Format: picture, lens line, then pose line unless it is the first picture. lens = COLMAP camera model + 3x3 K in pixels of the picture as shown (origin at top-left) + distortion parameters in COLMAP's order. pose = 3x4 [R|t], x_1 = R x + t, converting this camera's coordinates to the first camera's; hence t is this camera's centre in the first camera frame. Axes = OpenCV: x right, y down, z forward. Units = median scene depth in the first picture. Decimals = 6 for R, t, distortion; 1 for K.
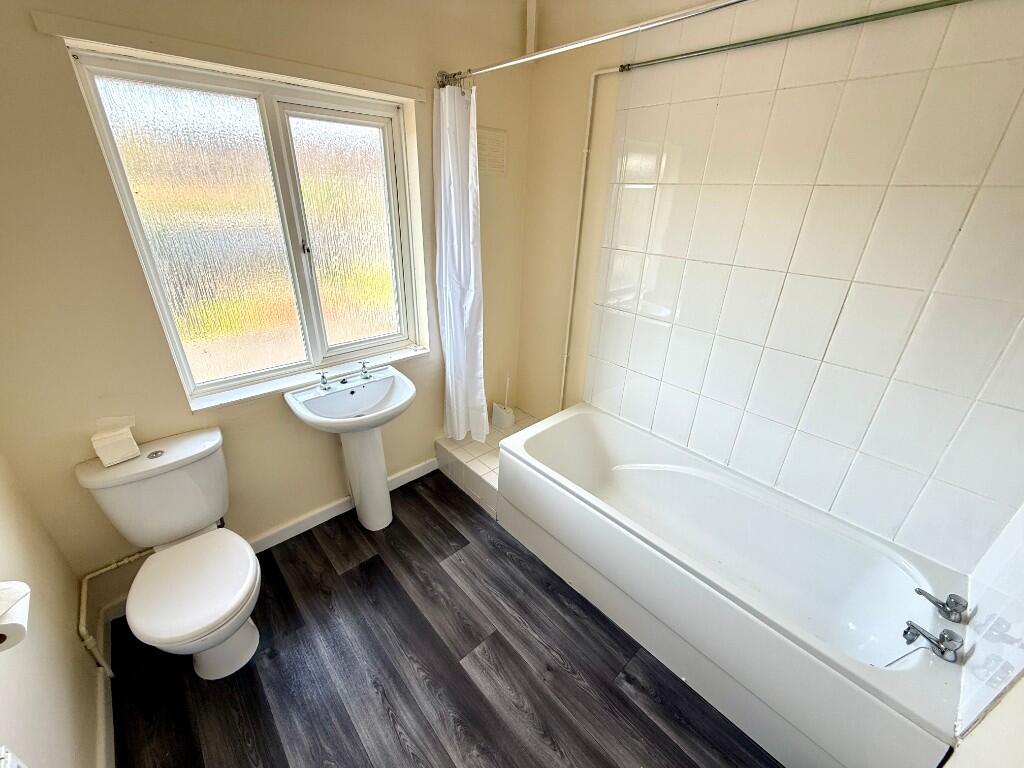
lens RADIAL K [[405.1, 0, 508.8], [0, 405.1, 381.4], [0, 0, 1]] dist [-0.008334, 0.001414]
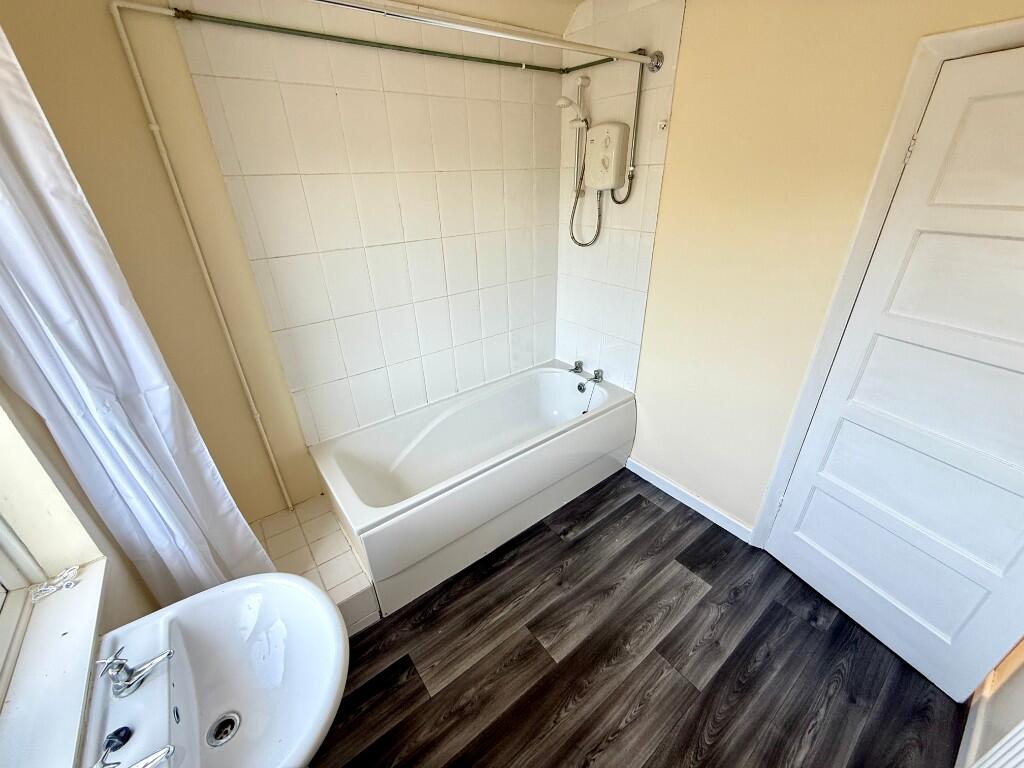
lens RADIAL K [[405.1, 0, 510.8], [0, 405.1, 382.4], [0, 0, 1]] dist [-0.008334, 0.001414]
pose [[0.085132, -0.475470, 0.875603, -0.637717], [0.450329, 0.802274, 0.391867, -0.282911], [-0.888795, 0.360949, 0.282418, 0.544234]]
